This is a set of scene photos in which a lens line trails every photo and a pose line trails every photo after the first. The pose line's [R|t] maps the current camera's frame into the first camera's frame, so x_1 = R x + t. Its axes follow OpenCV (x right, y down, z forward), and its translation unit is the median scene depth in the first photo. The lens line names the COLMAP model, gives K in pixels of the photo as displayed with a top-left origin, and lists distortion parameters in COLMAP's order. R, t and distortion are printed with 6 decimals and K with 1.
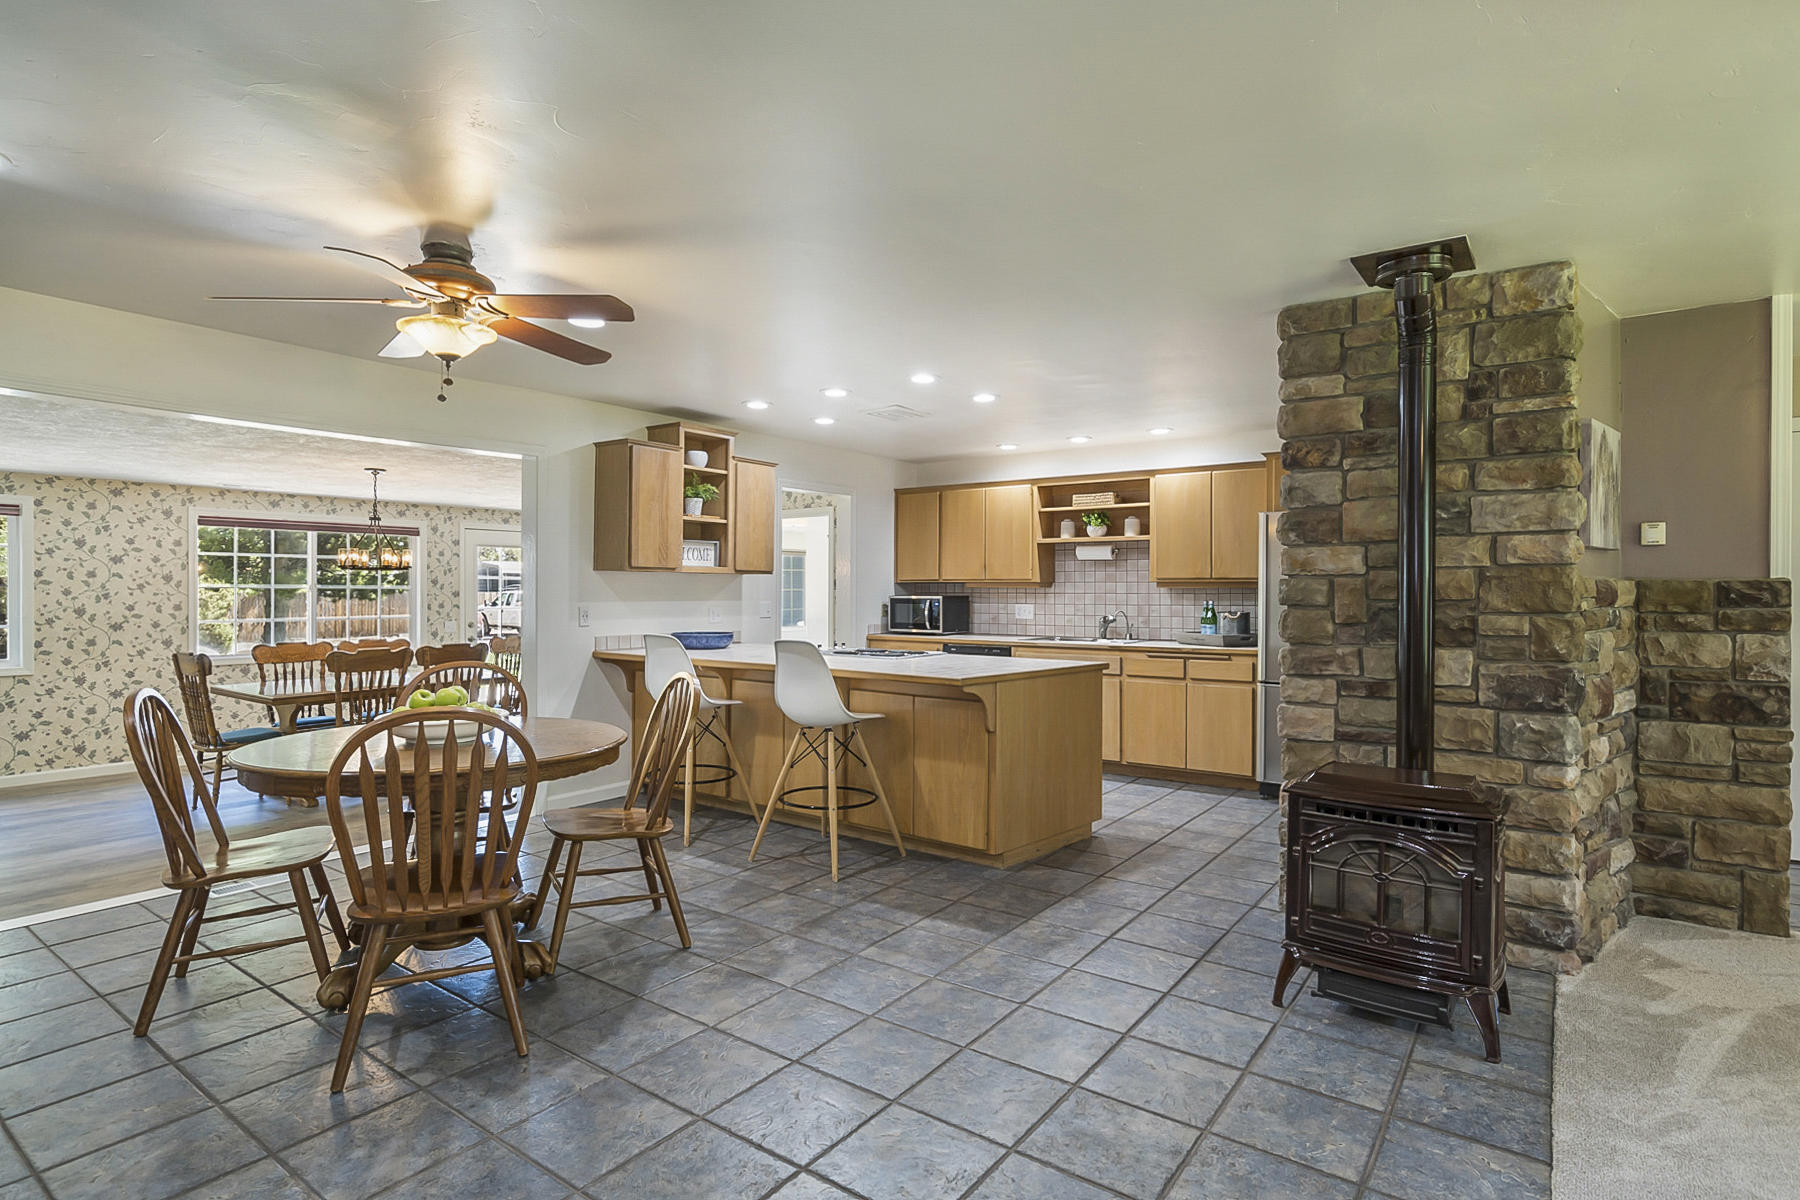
lens RADIAL K [[907.0, 0, 900.0], [0, 907.0, 600.0], [0, 0, 1]] dist [-0.003630, 0.000199]
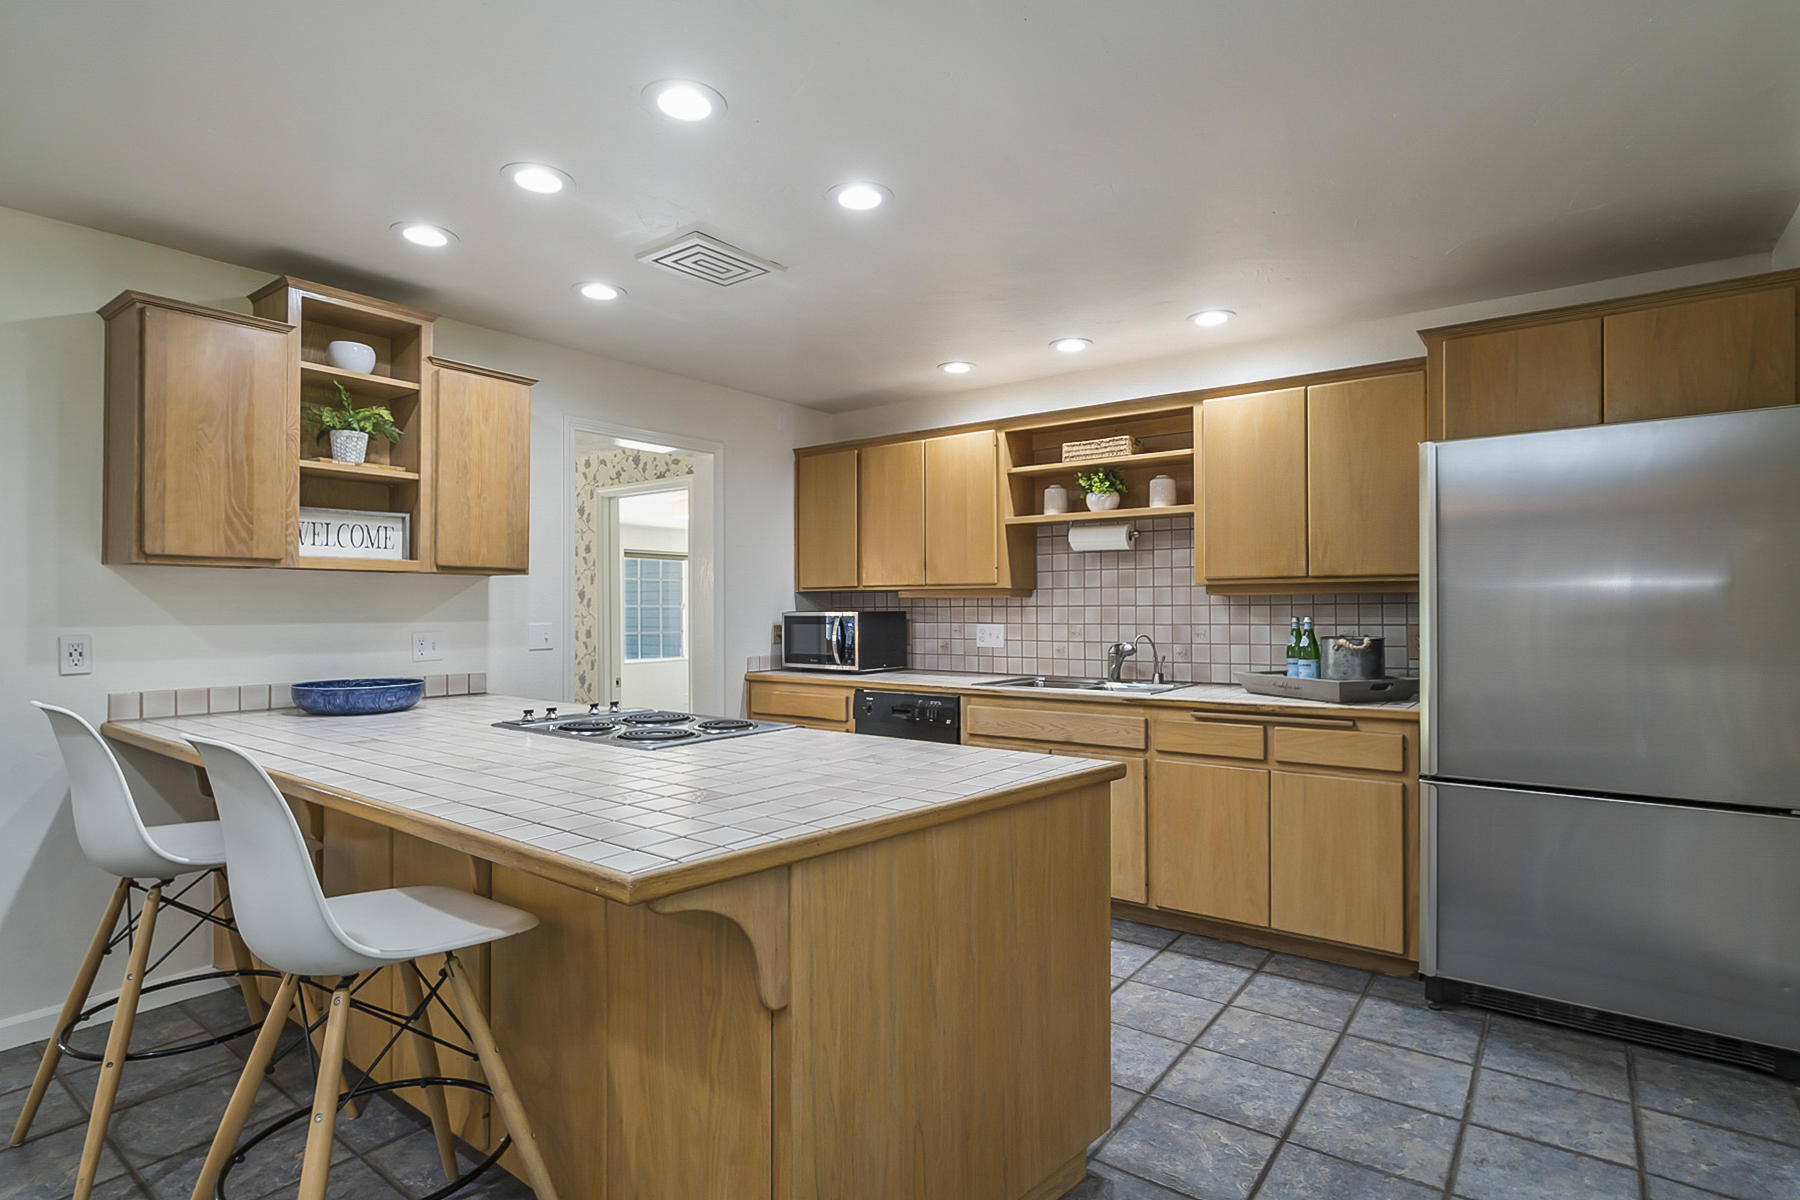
lens RADIAL K [[907.0, 0, 900.0], [0, 907.0, 600.0], [0, 0, 1]] dist [-0.003630, 0.000199]
pose [[0.999838, -0.005063, -0.017262, 0.093844], [0.004747, 0.999821, -0.018303, -0.000837], [0.017352, 0.018218, 0.999683, 0.403134]]
